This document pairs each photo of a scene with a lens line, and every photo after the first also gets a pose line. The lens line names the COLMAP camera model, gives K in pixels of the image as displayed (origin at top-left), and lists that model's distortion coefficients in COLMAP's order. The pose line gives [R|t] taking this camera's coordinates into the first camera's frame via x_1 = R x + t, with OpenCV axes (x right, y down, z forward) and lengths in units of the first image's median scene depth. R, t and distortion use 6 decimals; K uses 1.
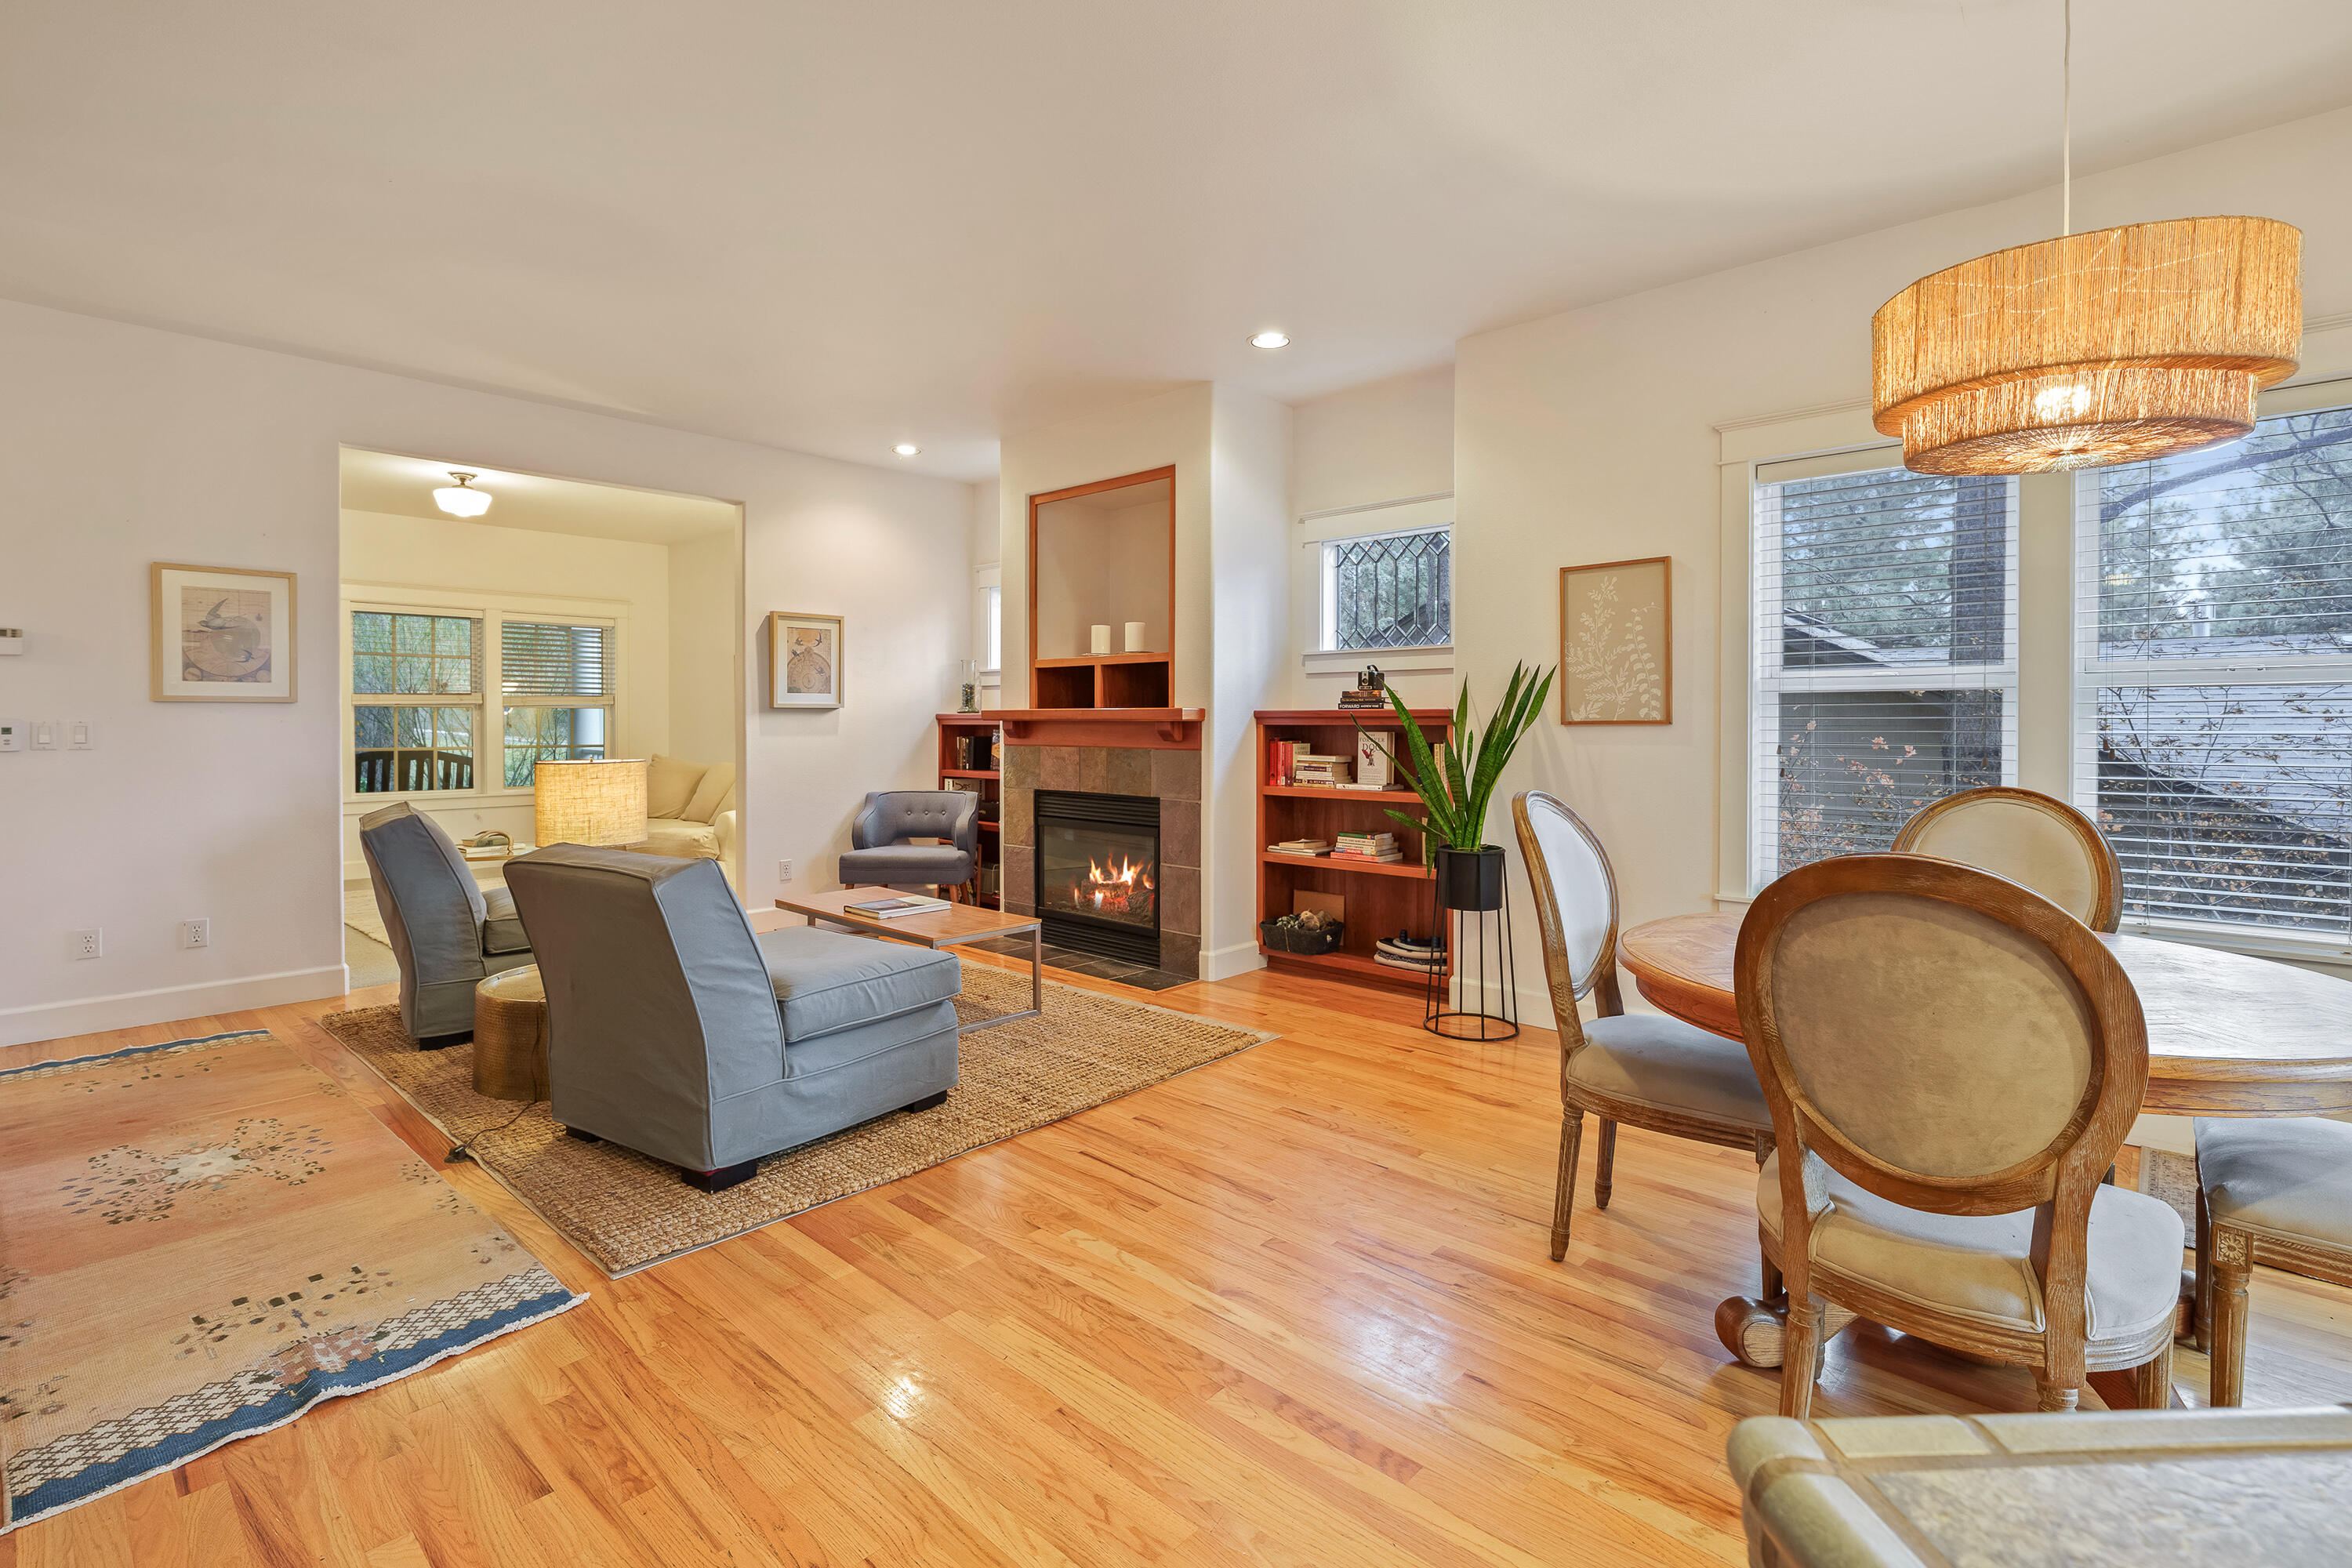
lens RADIAL K [[1077.1, 0, 1169.6], [0, 1077.1, 742.3], [0, 0, 1]] dist [0.000498, 0.000716]
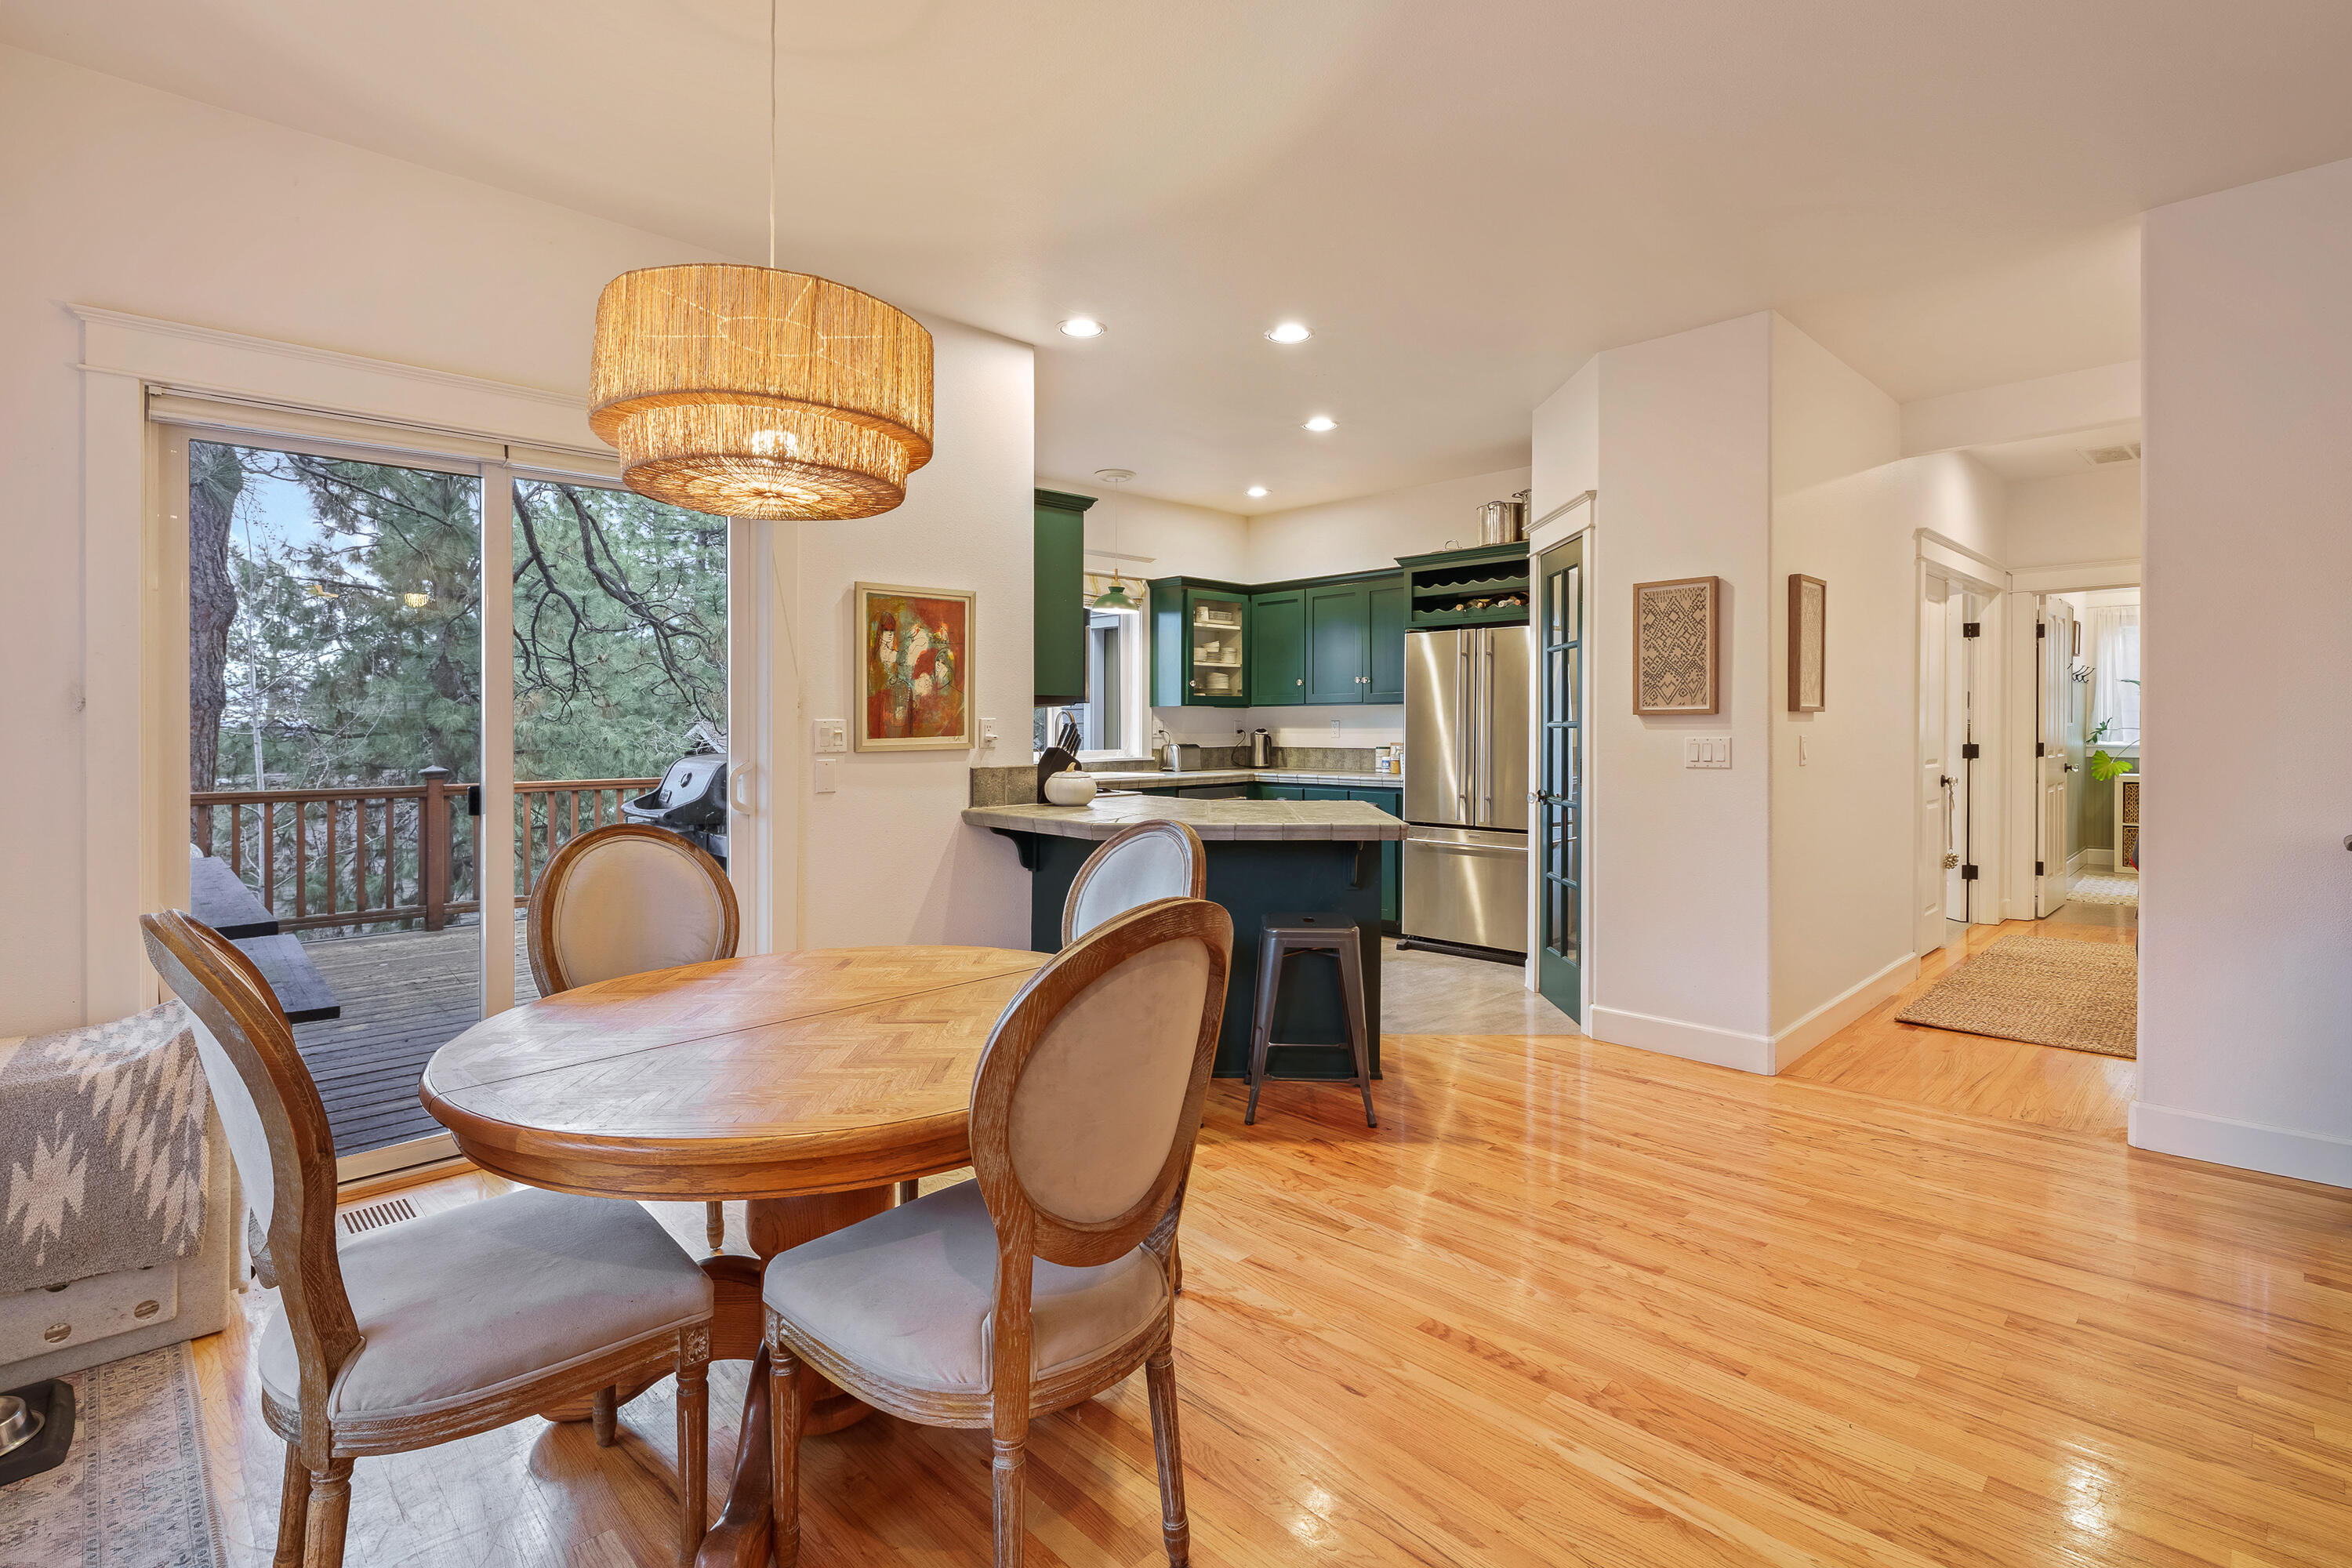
lens RADIAL K [[1089.9, 0, 1169.6], [0, 1089.9, 735.3], [0, 0, 1]] dist [0.002513, 0.000315]
pose [[-0.997936, 0.004673, 0.064043, 0.148109], [0.006756, 0.999454, 0.032349, -0.027235], [-0.063857, 0.032715, -0.997423, 0.768555]]
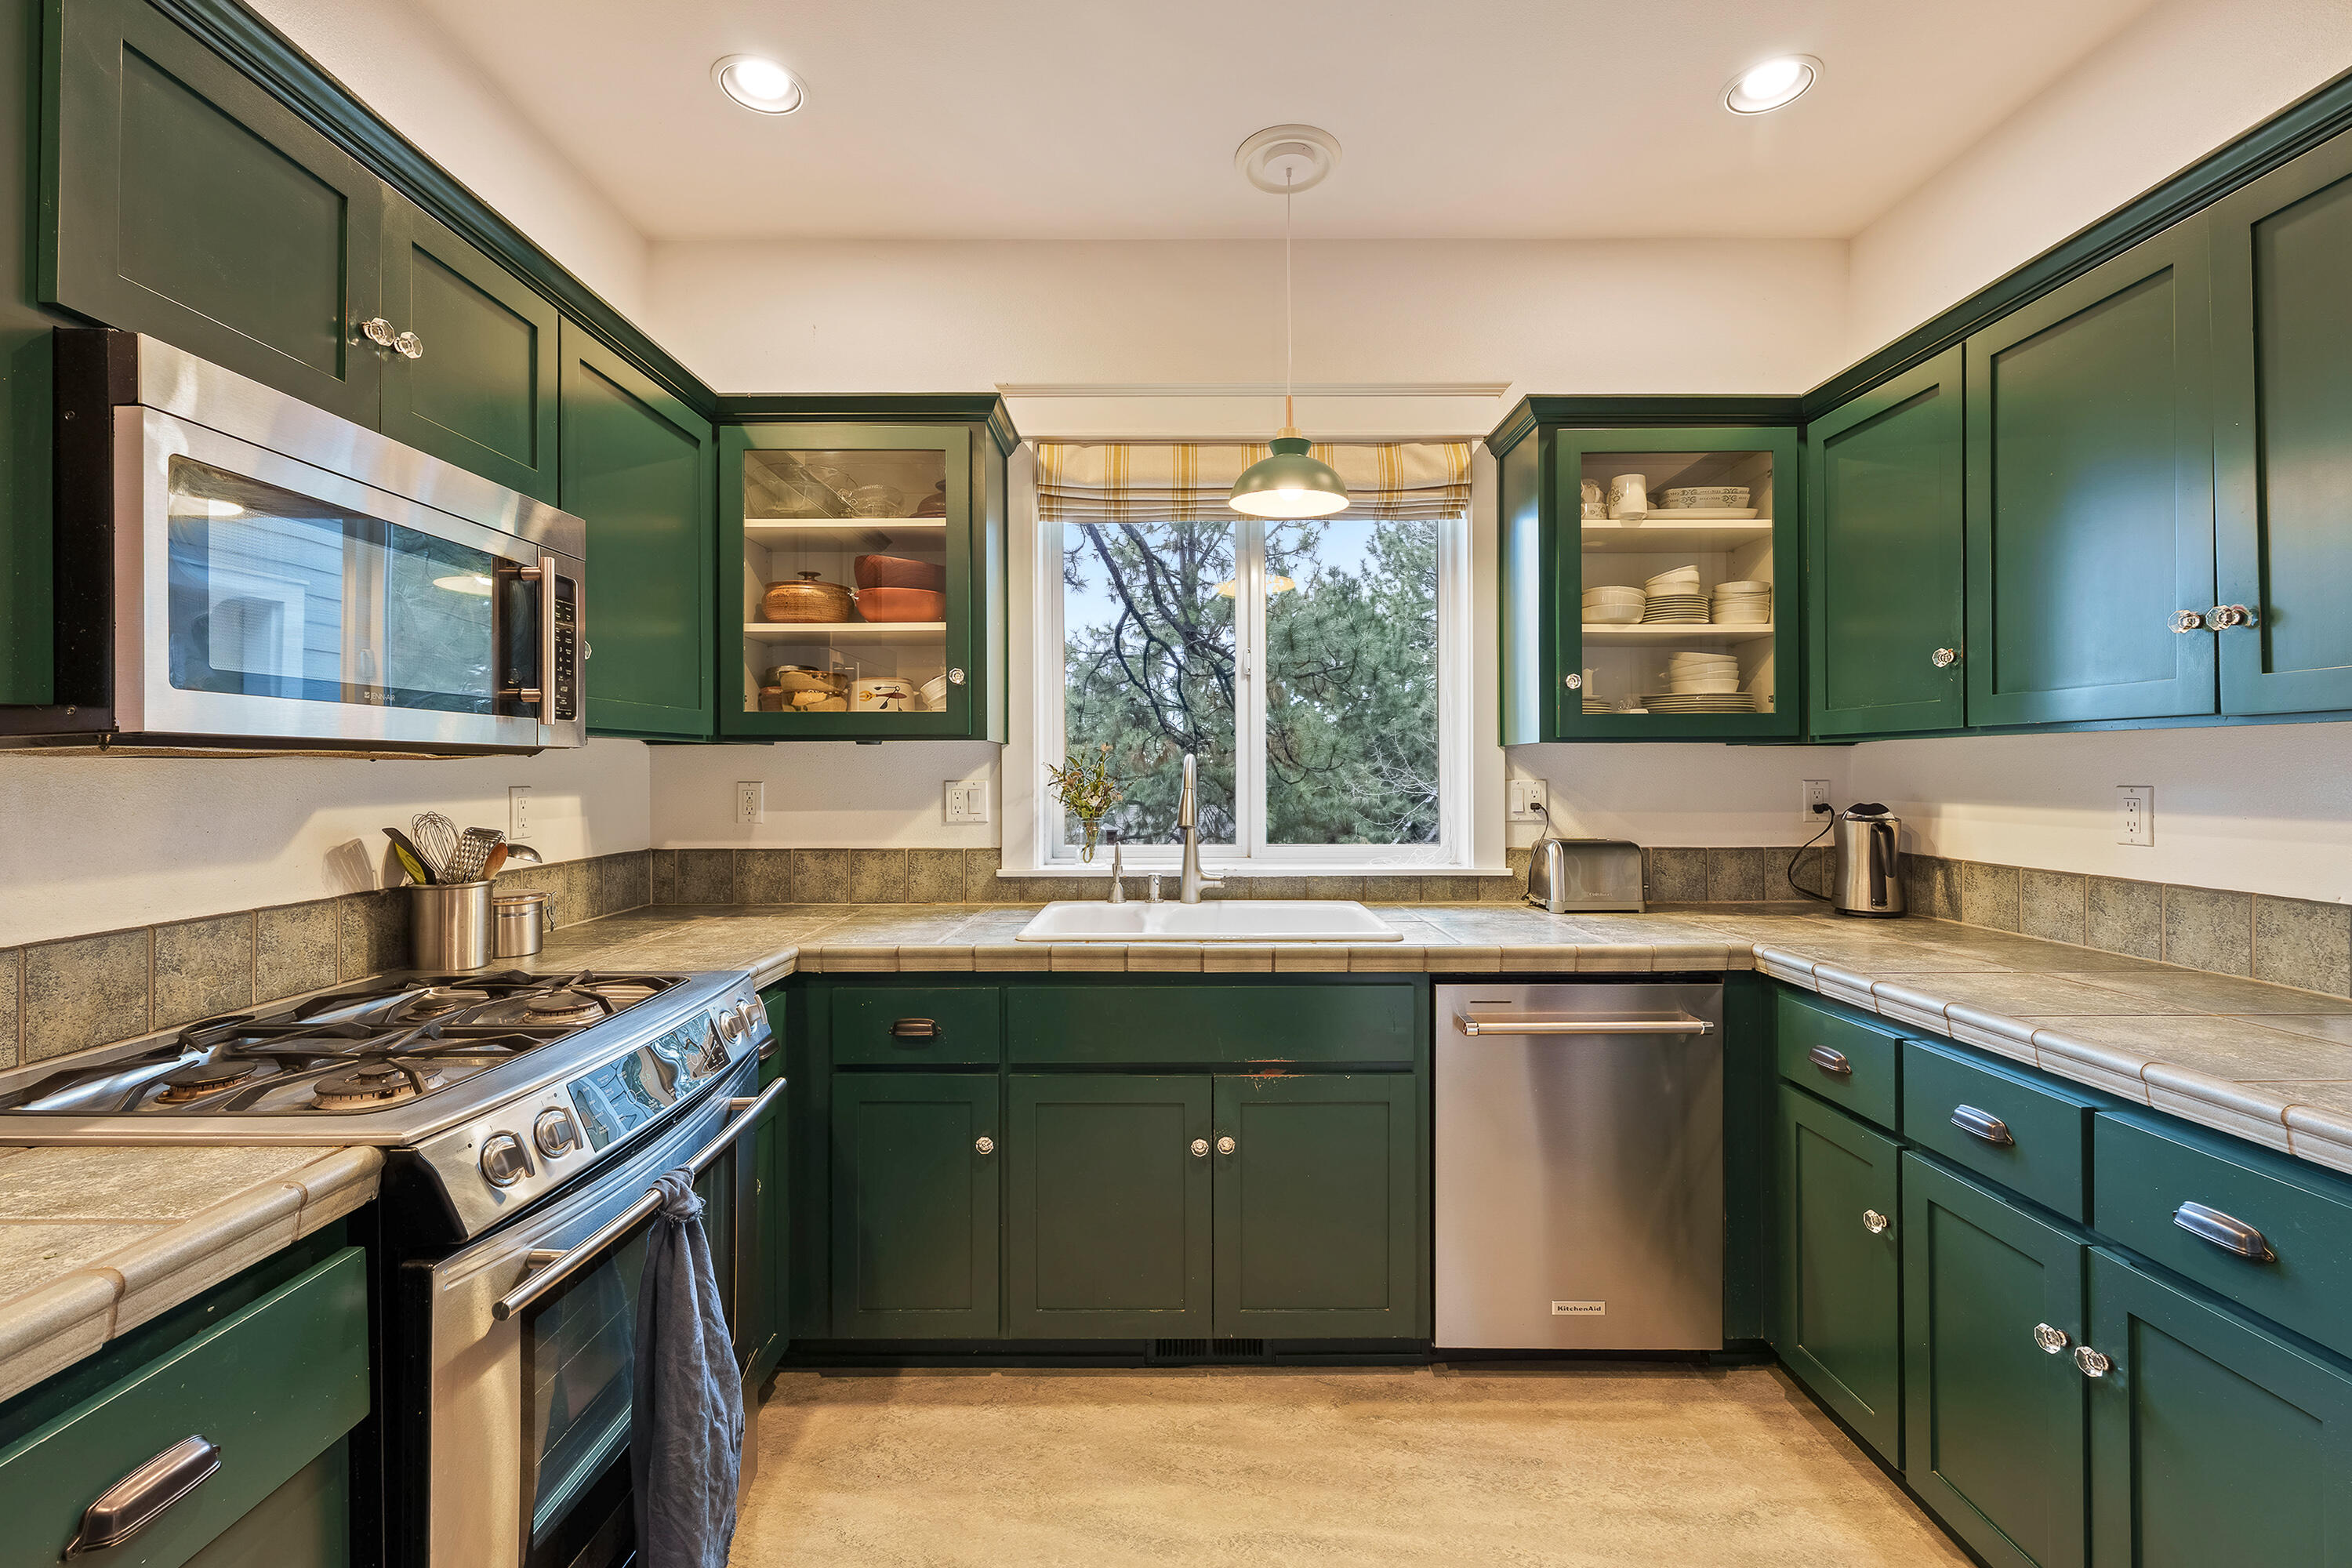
lens RADIAL K [[989.0, 0, 1173.4], [0, 989.0, 766.1], [0, 0, 1]] dist [-0.000546, -0.000263]
pose [[-0.676748, 0.005153, 0.736197, -0.005858], [0.018954, 0.999766, 0.010425, -0.017049], [-0.735971, 0.021009, -0.676687, -0.149620]]
